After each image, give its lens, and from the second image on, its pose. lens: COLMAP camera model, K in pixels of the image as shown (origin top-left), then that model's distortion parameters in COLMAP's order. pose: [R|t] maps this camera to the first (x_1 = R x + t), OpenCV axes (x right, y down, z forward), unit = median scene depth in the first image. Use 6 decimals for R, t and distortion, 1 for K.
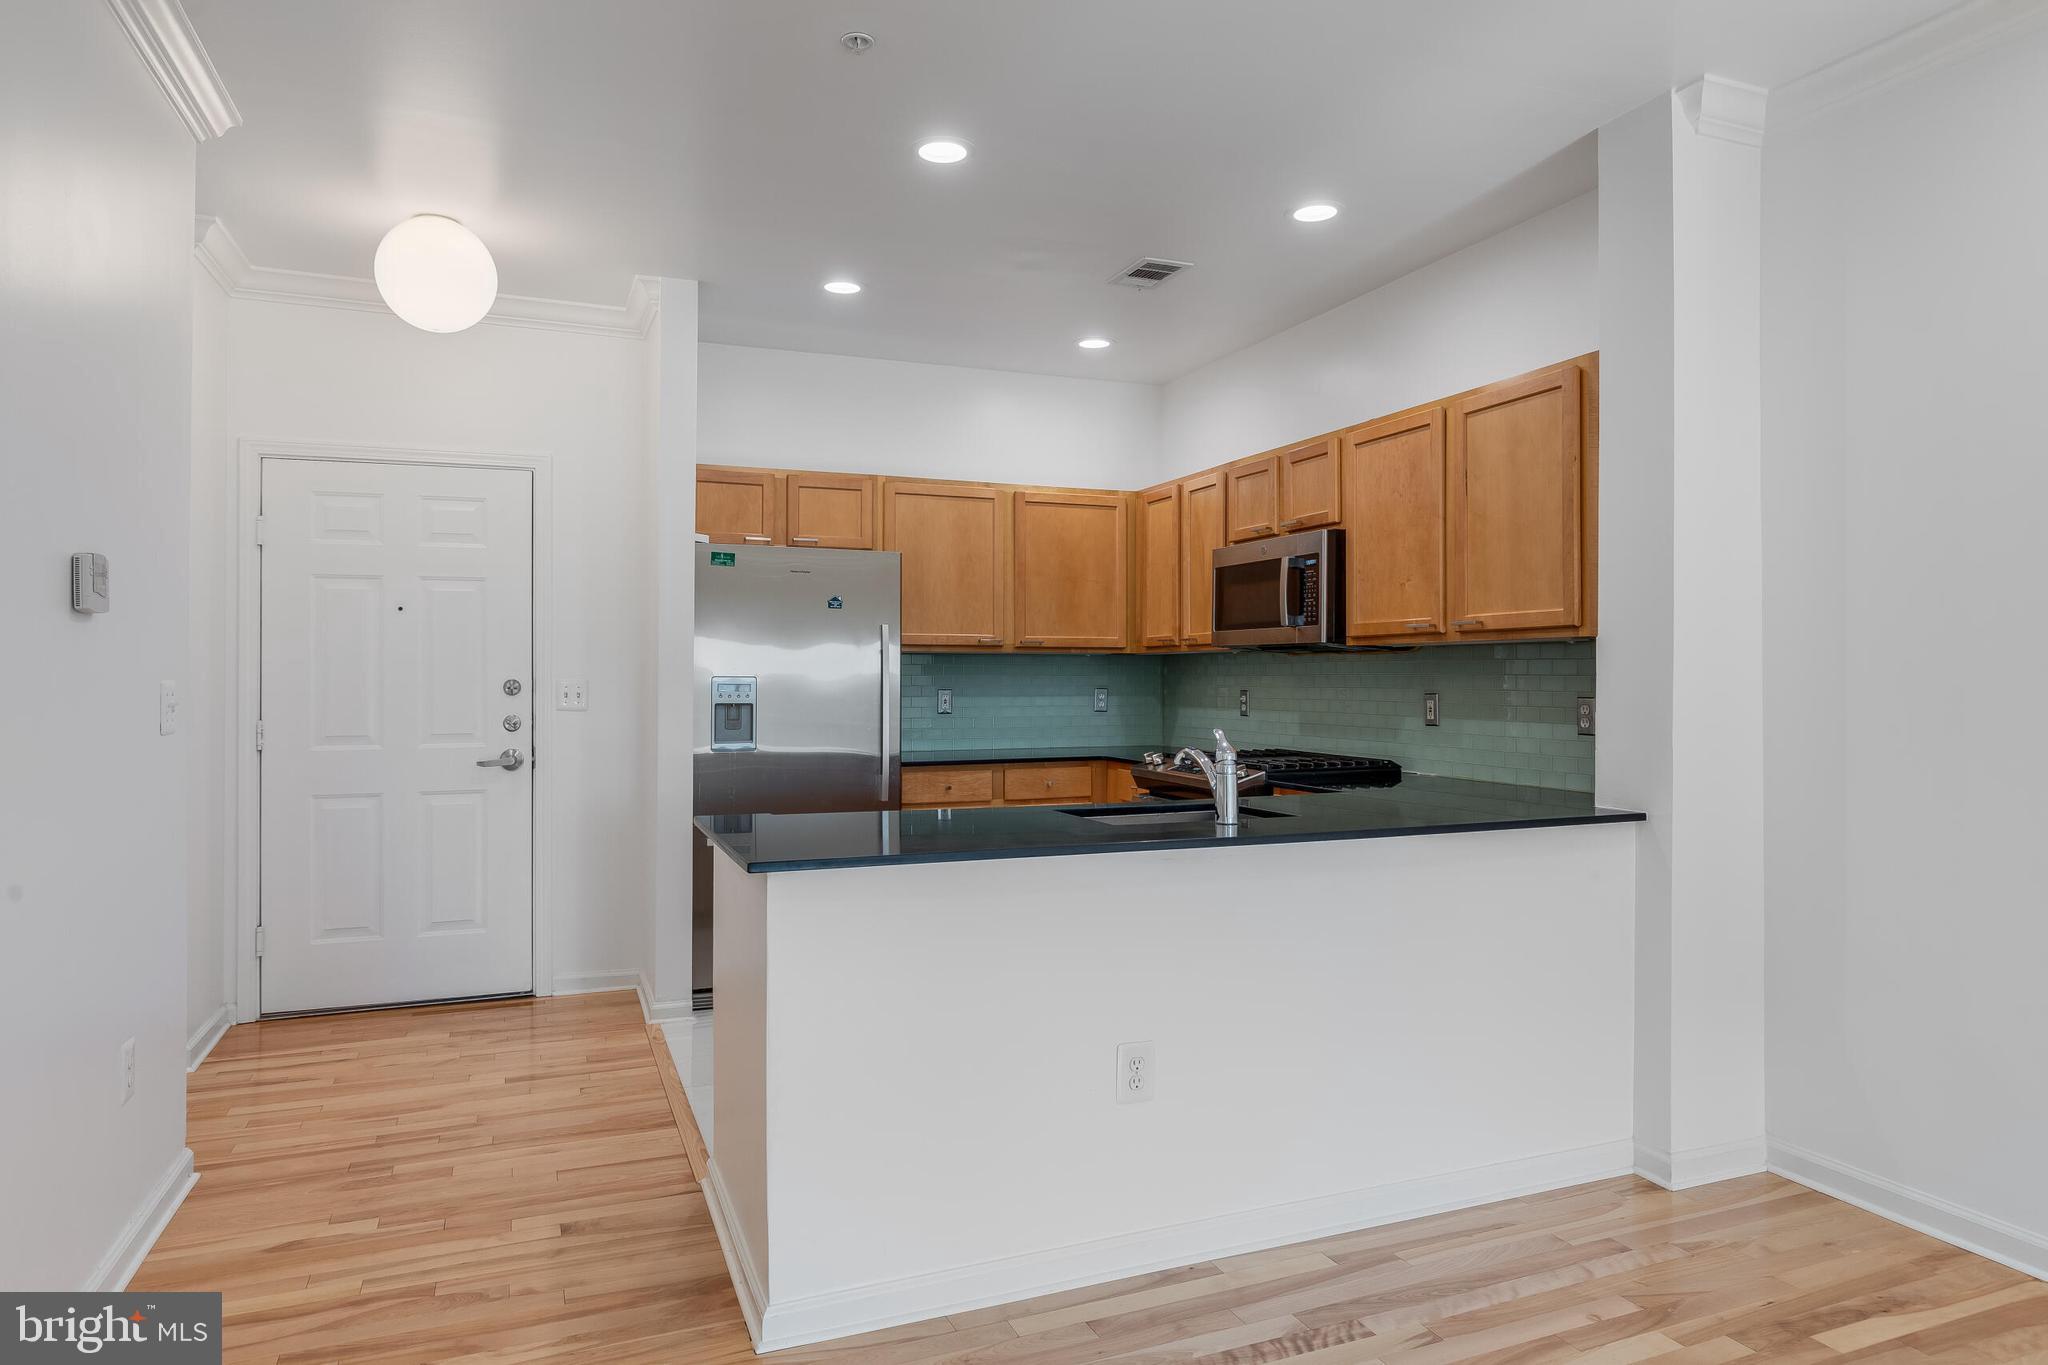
lens RADIAL K [[1240.8, 0, 1043.5], [0, 1240.8, 668.2], [0, 0, 1]] dist [0.009487, -0.003637]
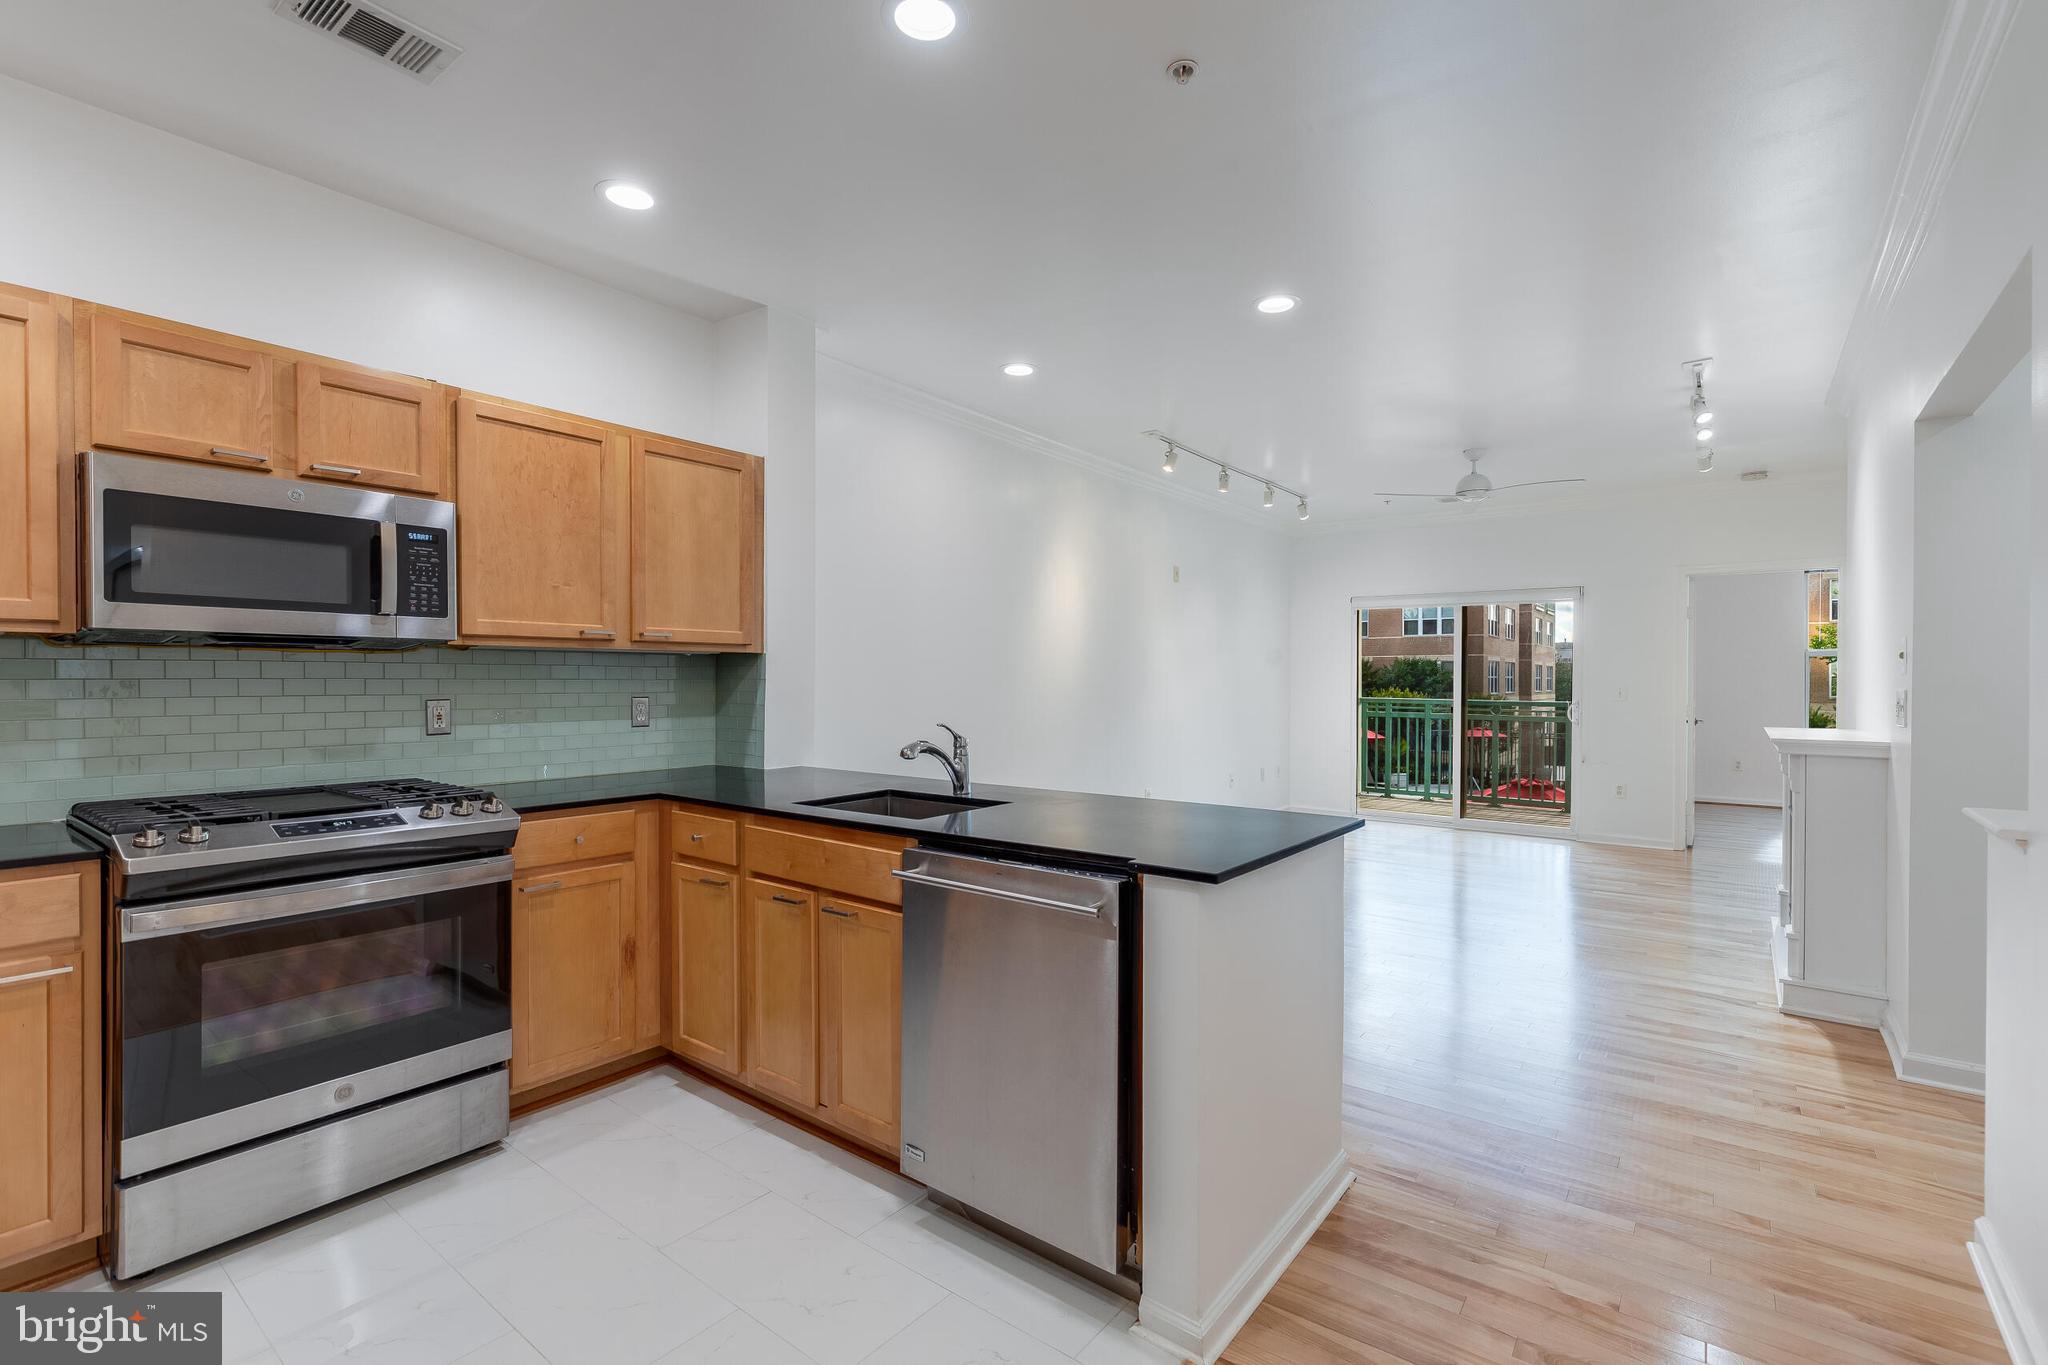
lens RADIAL K [[914.7, 0, 1020.1], [0, 914.7, 685.0], [0, 0, 1]] dist [0.007018, -0.000012]
pose [[-0.491802, -0.005302, 0.870691, -0.438867], [-0.005827, 0.999979, 0.002798, 0.004770], [-0.870688, -0.003698, -0.491823, 0.865340]]
